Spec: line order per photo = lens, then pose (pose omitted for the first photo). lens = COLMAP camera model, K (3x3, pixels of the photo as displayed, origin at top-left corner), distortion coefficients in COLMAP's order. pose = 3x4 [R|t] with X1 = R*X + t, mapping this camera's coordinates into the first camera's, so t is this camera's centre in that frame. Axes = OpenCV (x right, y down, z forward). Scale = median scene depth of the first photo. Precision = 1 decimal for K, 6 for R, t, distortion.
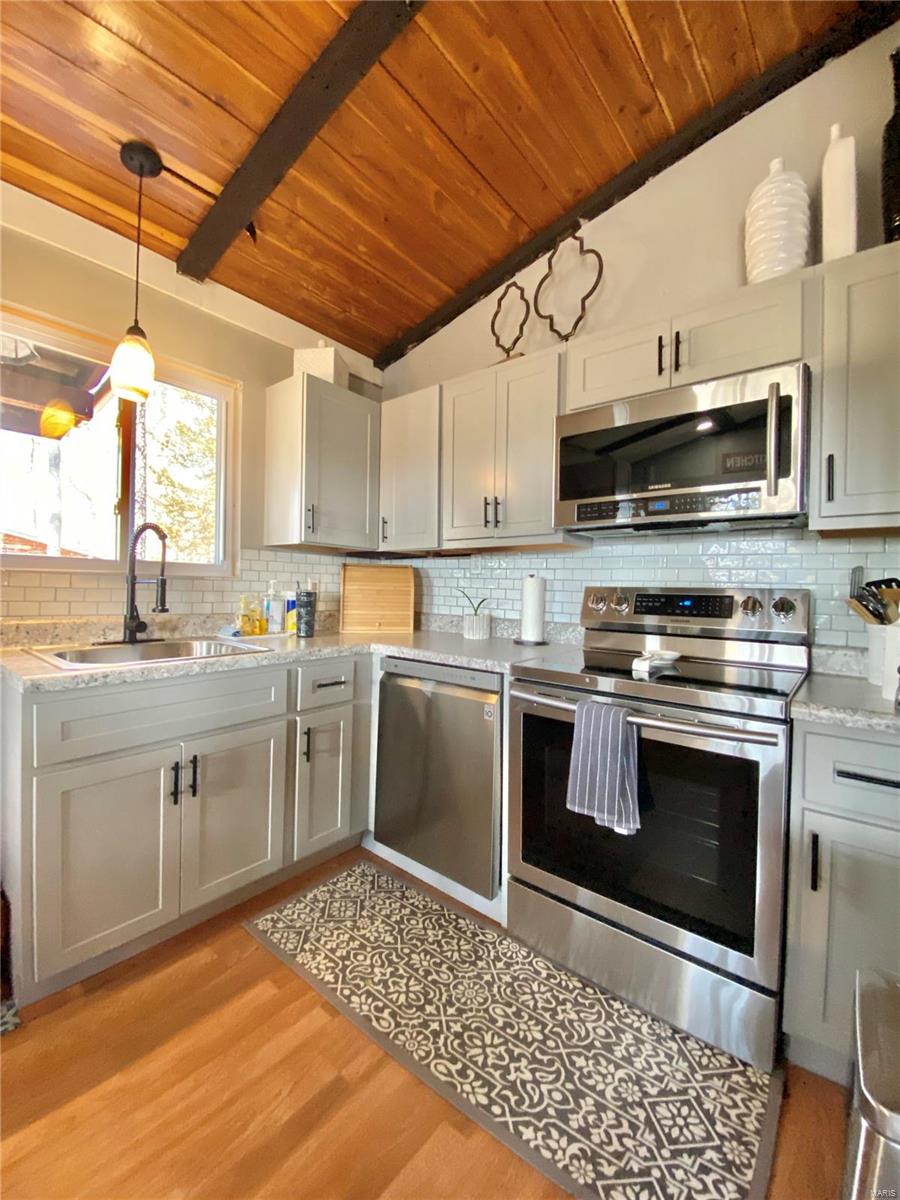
lens RADIAL K [[484.1, 0, 457.1], [0, 484.1, 597.4], [0, 0, 1]] dist [-0.000229, -0.000200]
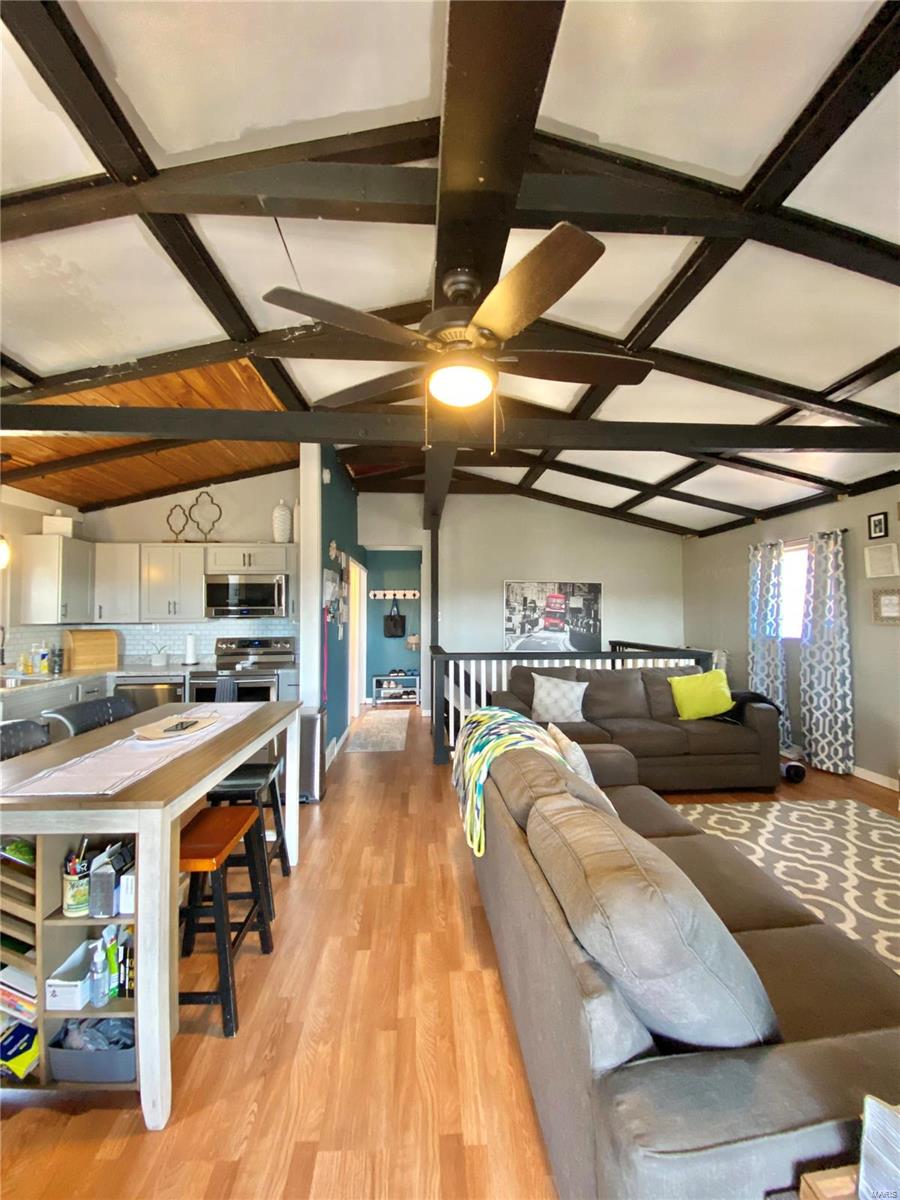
lens RADIAL K [[484.1, 0, 457.1], [0, 484.1, 597.4], [0, 0, 1]] dist [-0.000229, -0.000200]
pose [[0.728799, -0.002508, 0.684723, -0.477000], [0.036201, 0.998736, -0.034873, -0.090695], [-0.683770, 0.050203, 0.727969, -1.470940]]
